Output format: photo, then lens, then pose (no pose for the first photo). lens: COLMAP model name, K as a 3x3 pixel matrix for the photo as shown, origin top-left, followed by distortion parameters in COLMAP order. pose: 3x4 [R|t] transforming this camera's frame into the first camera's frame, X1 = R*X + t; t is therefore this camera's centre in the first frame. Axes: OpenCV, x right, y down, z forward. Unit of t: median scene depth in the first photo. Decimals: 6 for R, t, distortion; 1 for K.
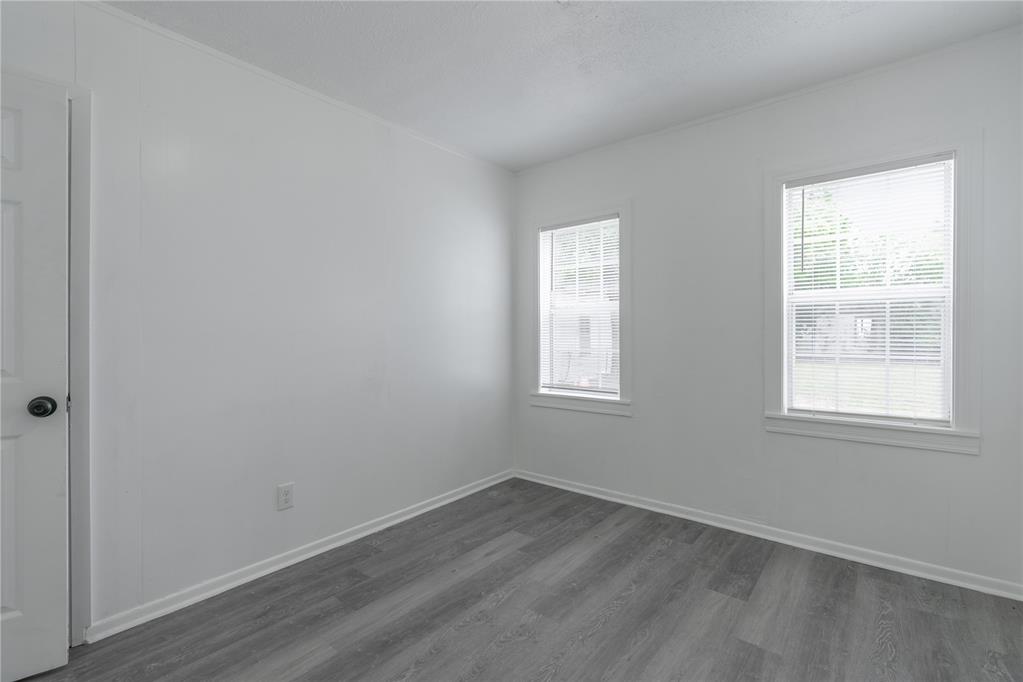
lens RADIAL K [[467.2, 0, 526.6], [0, 467.2, 318.0], [0, 0, 1]] dist [-0.010105, 0.000350]
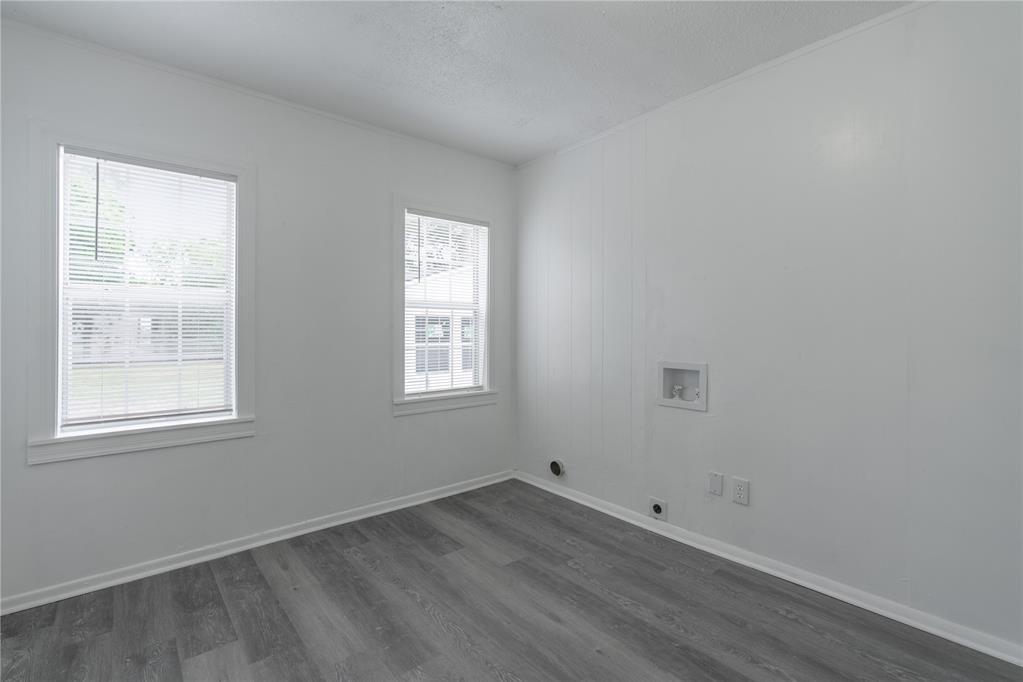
lens RADIAL K [[466.4, 0, 511.5], [0, 466.4, 341.0], [0, 0, 1]] dist [-0.002650, -0.000208]
pose [[0.190303, -0.017071, 0.981577, -0.512826], [-0.030545, 0.999262, 0.023300, 0.022820], [-0.981250, -0.034416, 0.189641, 0.482424]]
